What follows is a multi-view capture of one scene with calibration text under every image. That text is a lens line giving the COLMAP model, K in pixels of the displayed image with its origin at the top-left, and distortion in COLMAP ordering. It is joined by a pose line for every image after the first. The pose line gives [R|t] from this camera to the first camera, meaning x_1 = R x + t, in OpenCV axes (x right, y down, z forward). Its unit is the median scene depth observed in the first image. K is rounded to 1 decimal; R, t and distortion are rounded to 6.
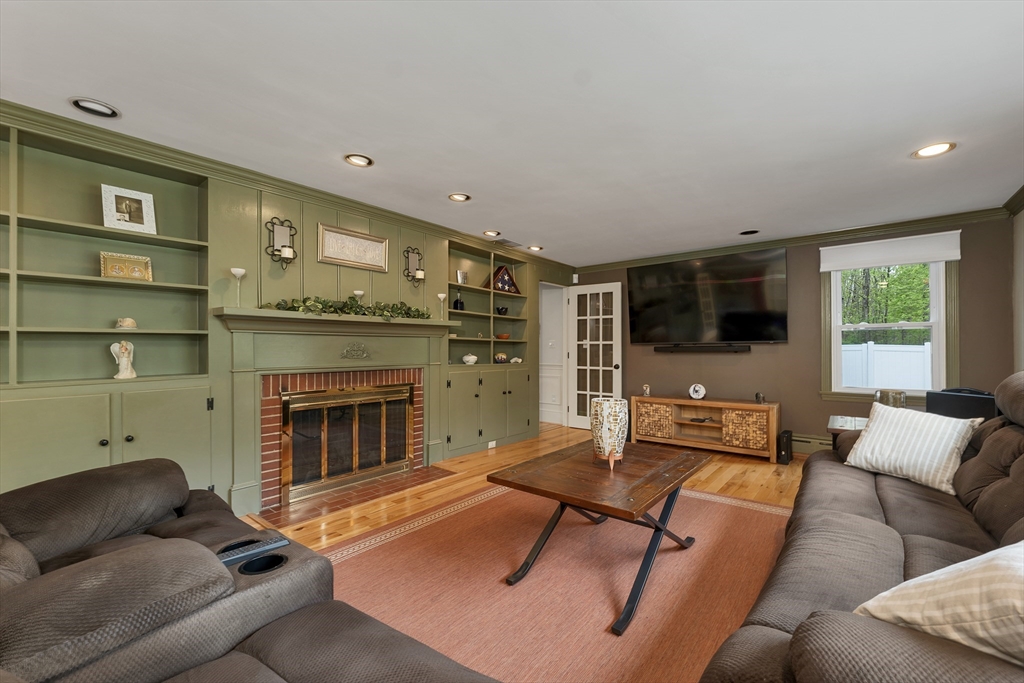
lens RADIAL K [[425.4, 0, 522.8], [0, 425.4, 344.9], [0, 0, 1]] dist [-0.003009, -0.000171]
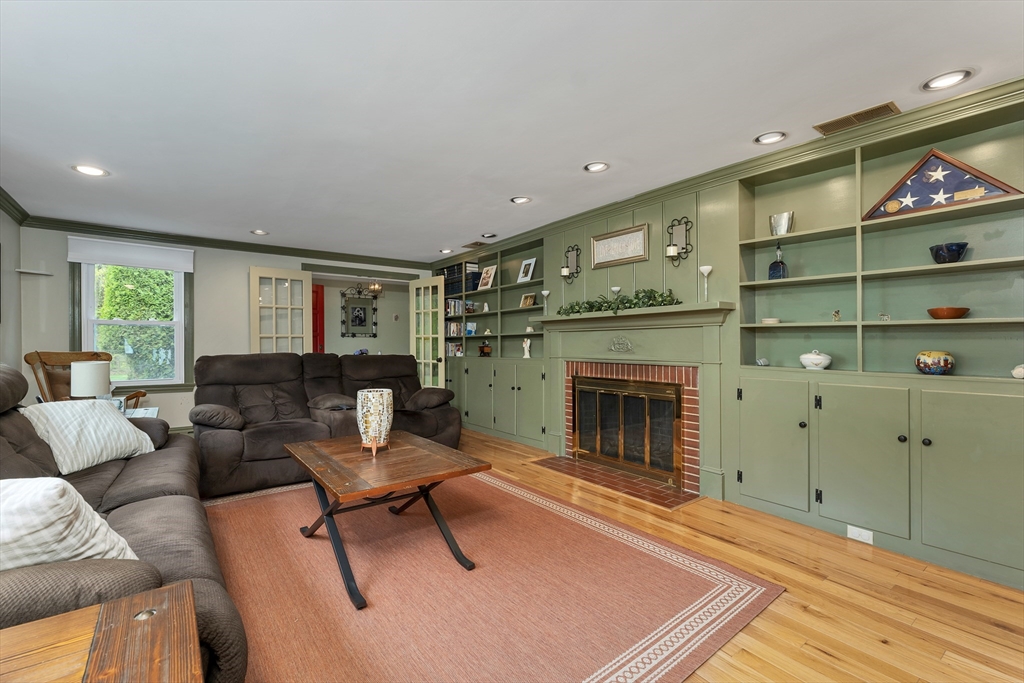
lens RADIAL K [[425.8, 0, 488.3], [0, 425.8, 343.2], [0, 0, 1]] dist [-0.003074, -0.000746]
pose [[-0.271291, -0.003825, -0.962490, 0.579695], [0.005781, 0.999968, -0.005604, 0.012663], [0.962480, -0.007084, -0.271261, 0.799718]]
